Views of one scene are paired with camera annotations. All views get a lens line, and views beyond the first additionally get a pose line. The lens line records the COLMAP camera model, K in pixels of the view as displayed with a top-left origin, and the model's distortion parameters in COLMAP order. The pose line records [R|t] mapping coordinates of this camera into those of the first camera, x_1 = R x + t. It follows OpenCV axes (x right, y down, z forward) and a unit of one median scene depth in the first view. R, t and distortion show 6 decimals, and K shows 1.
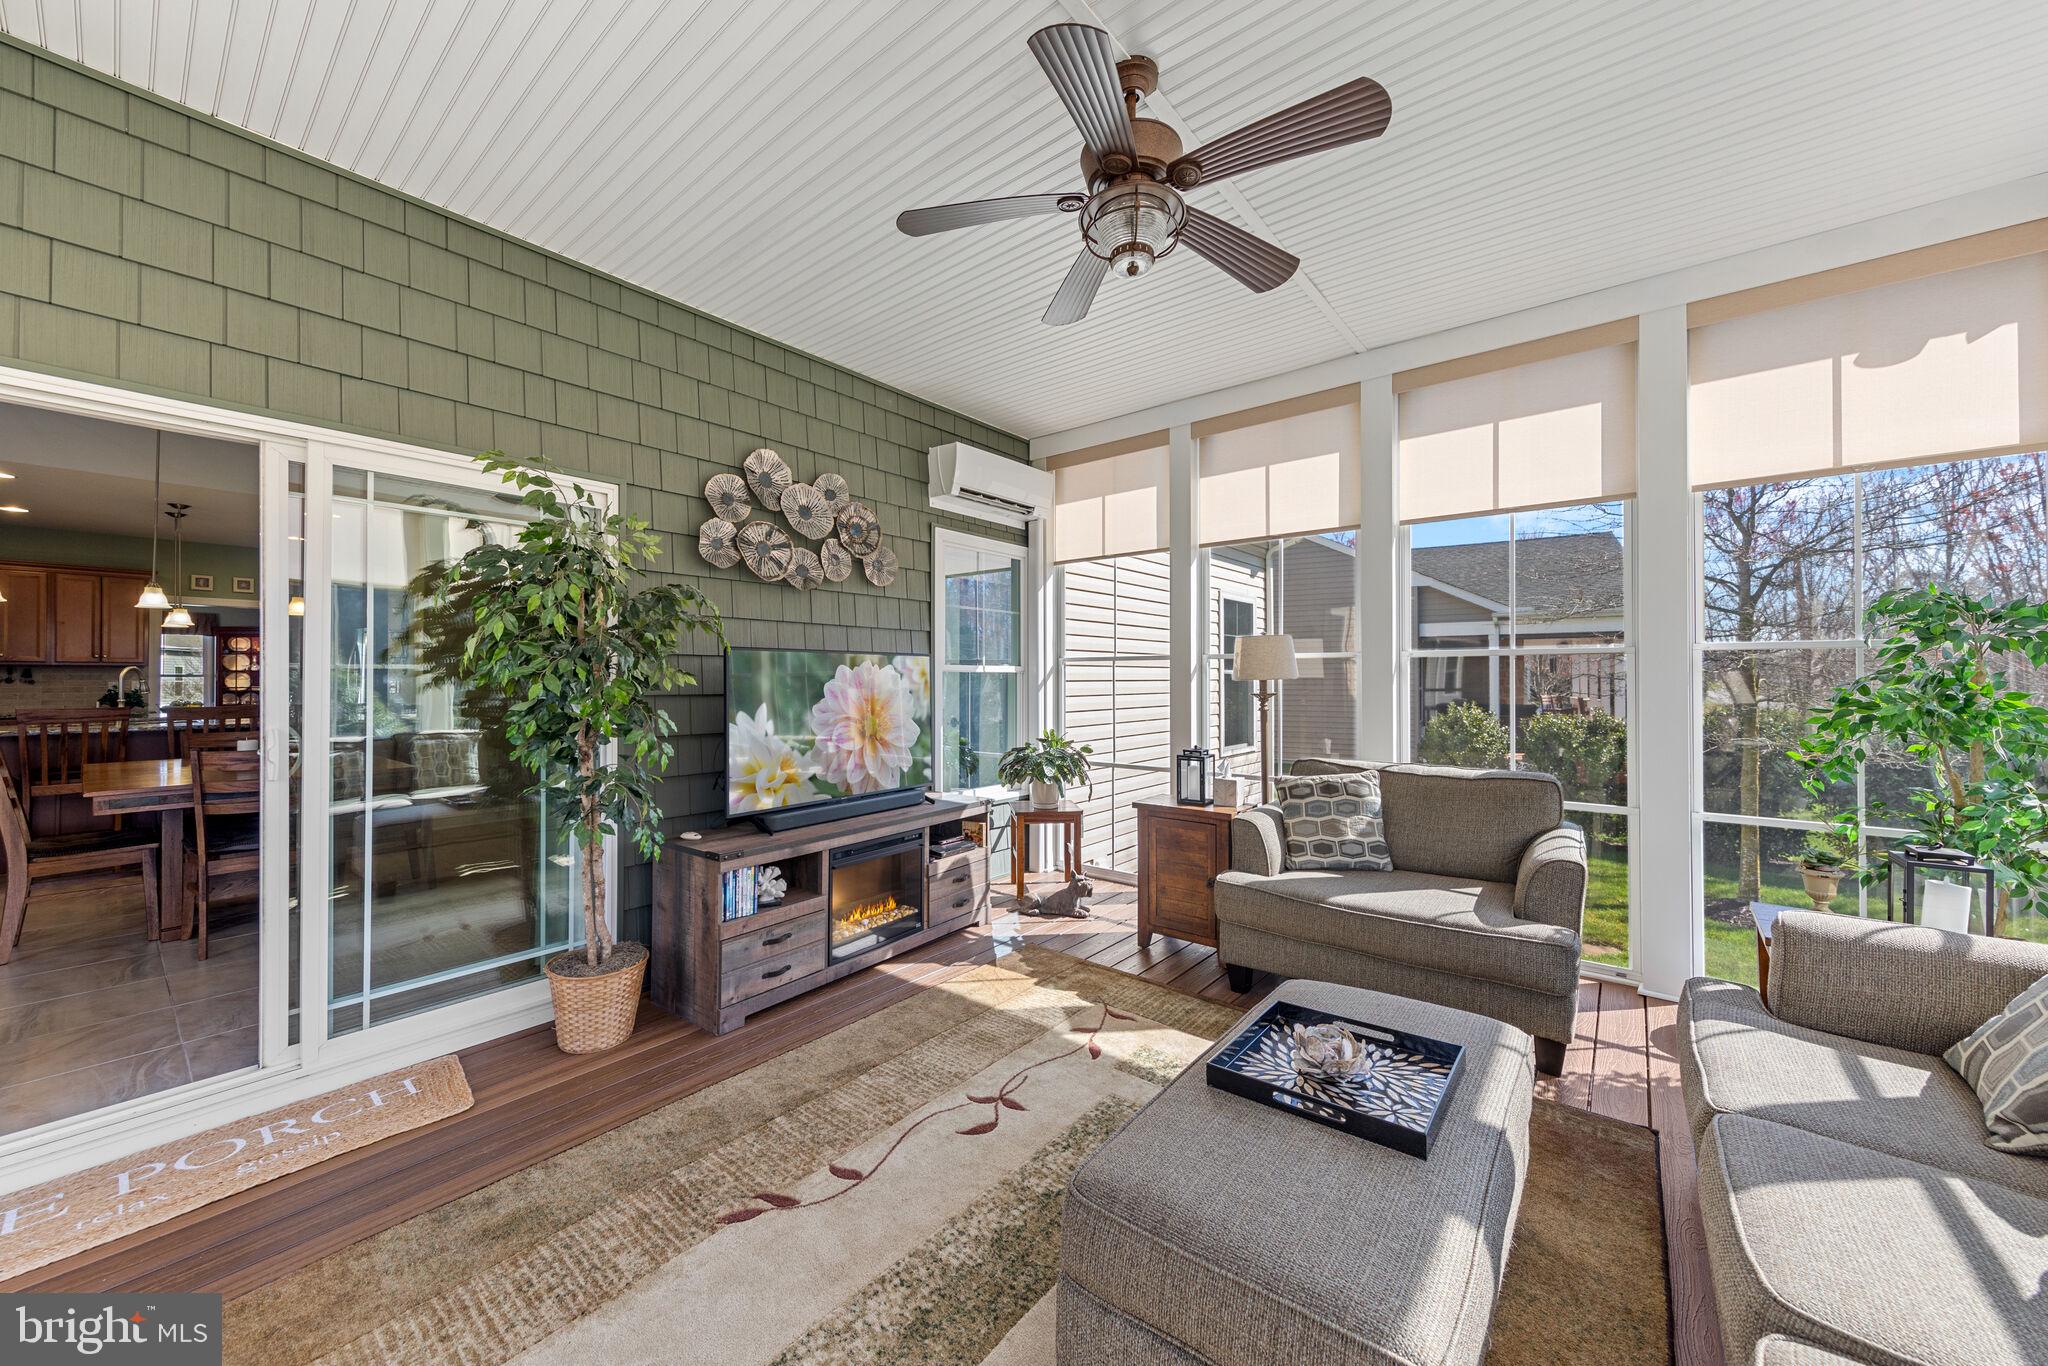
lens RADIAL K [[759.2, 0, 1018.3], [0, 759.2, 674.3], [0, 0, 1]] dist [0.002643, 0.000015]
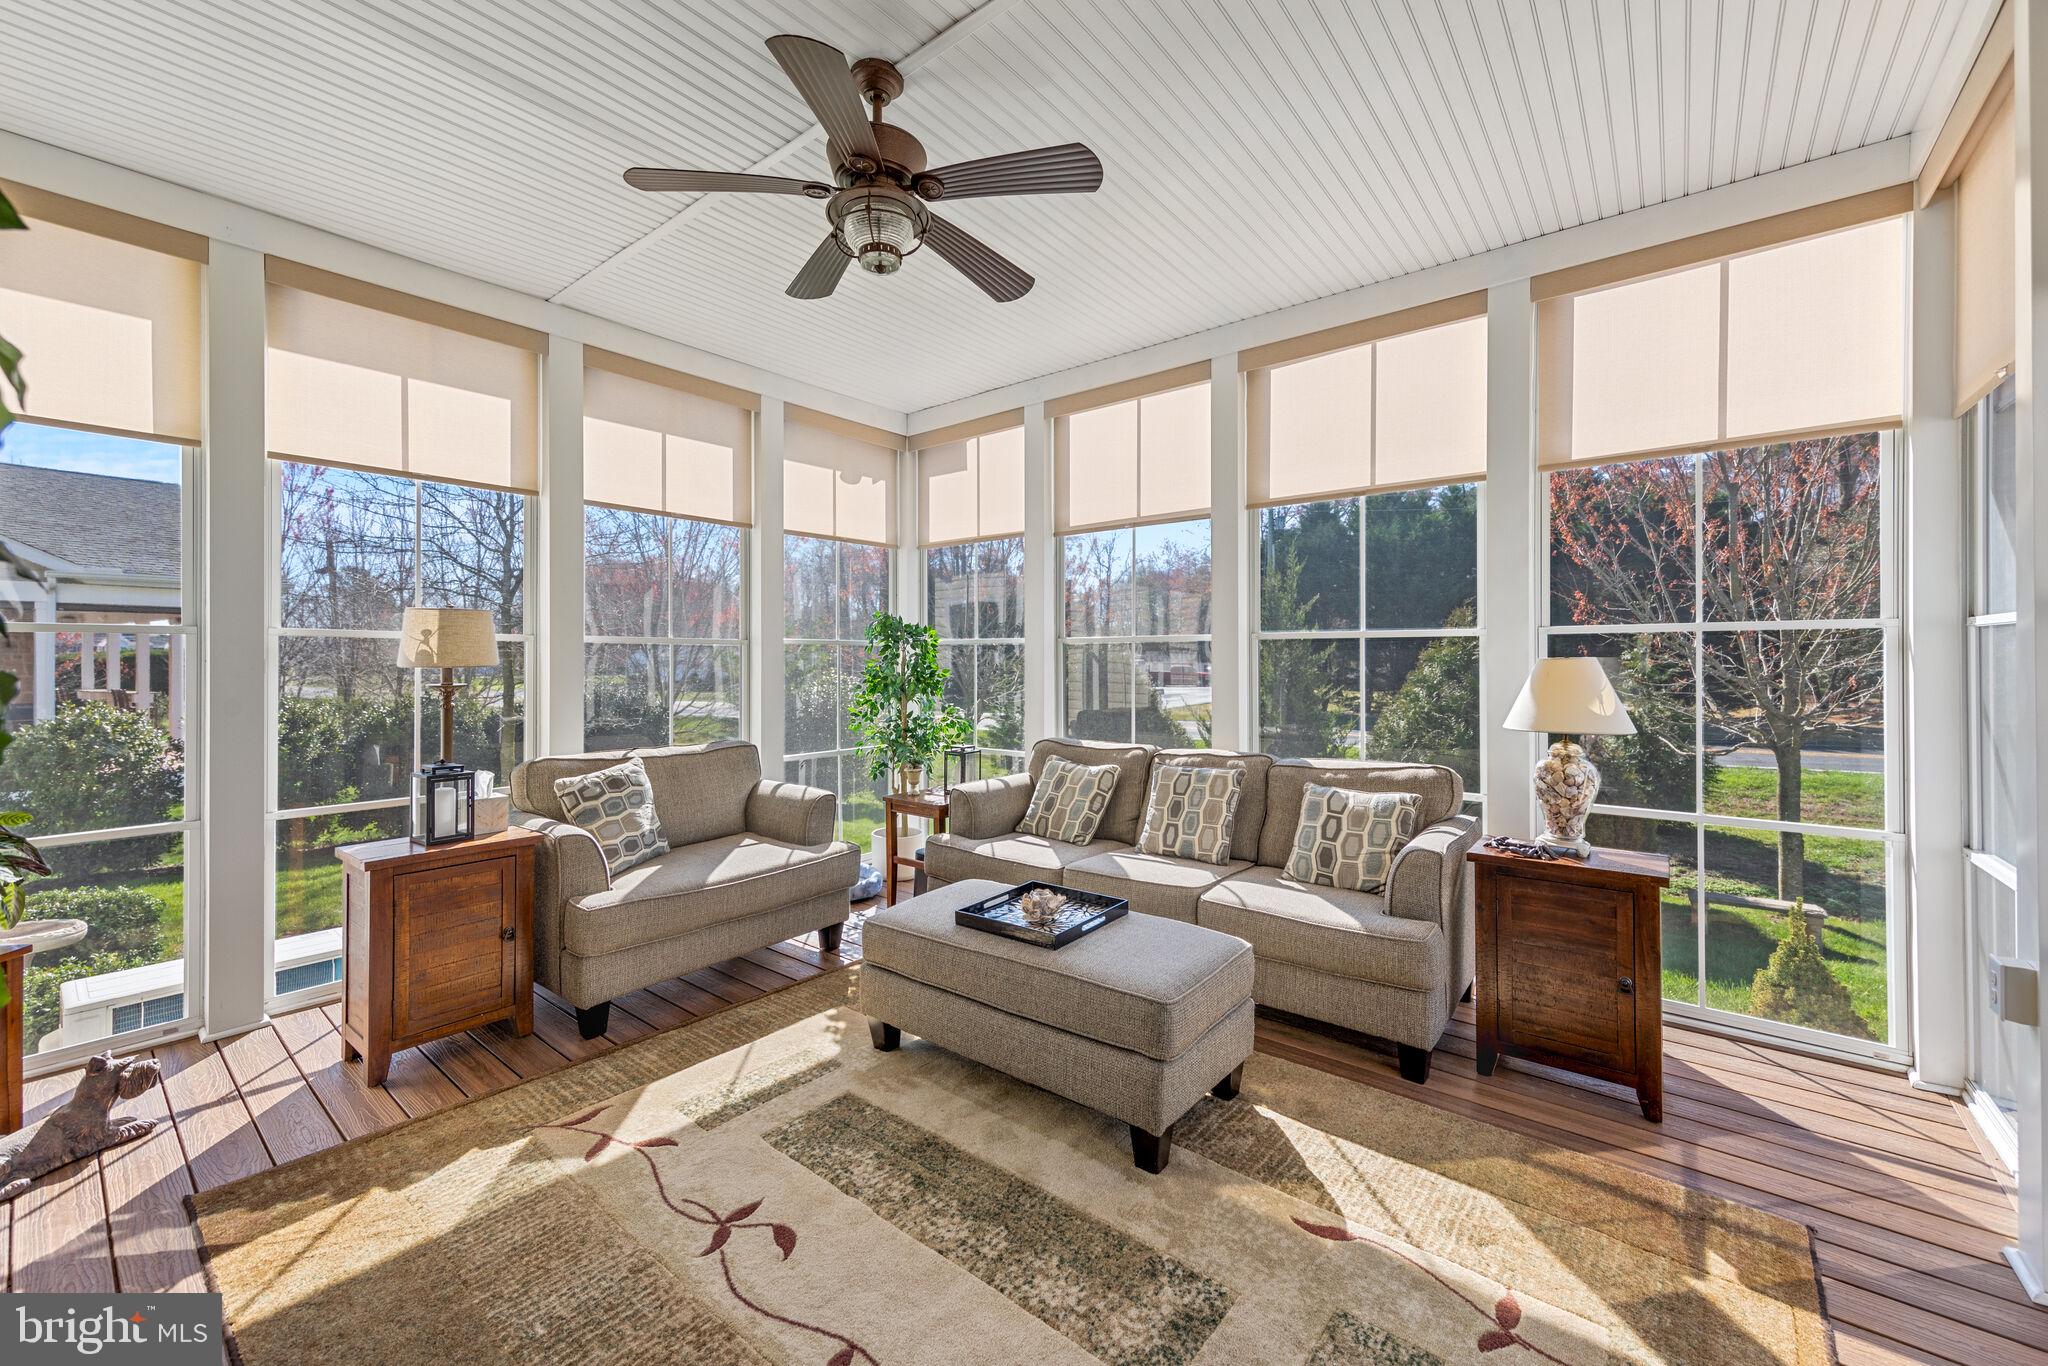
lens RADIAL K [[811.5, 0, 1038.0], [0, 811.5, 665.2], [0, 0, 1]] dist [0.004541, 0.000432]
pose [[-0.021337, -0.003470, 0.999766, -0.601855], [0.000001, 0.999994, 0.003470, 0.002749], [-0.999772, 0.000075, -0.021337, 0.509618]]
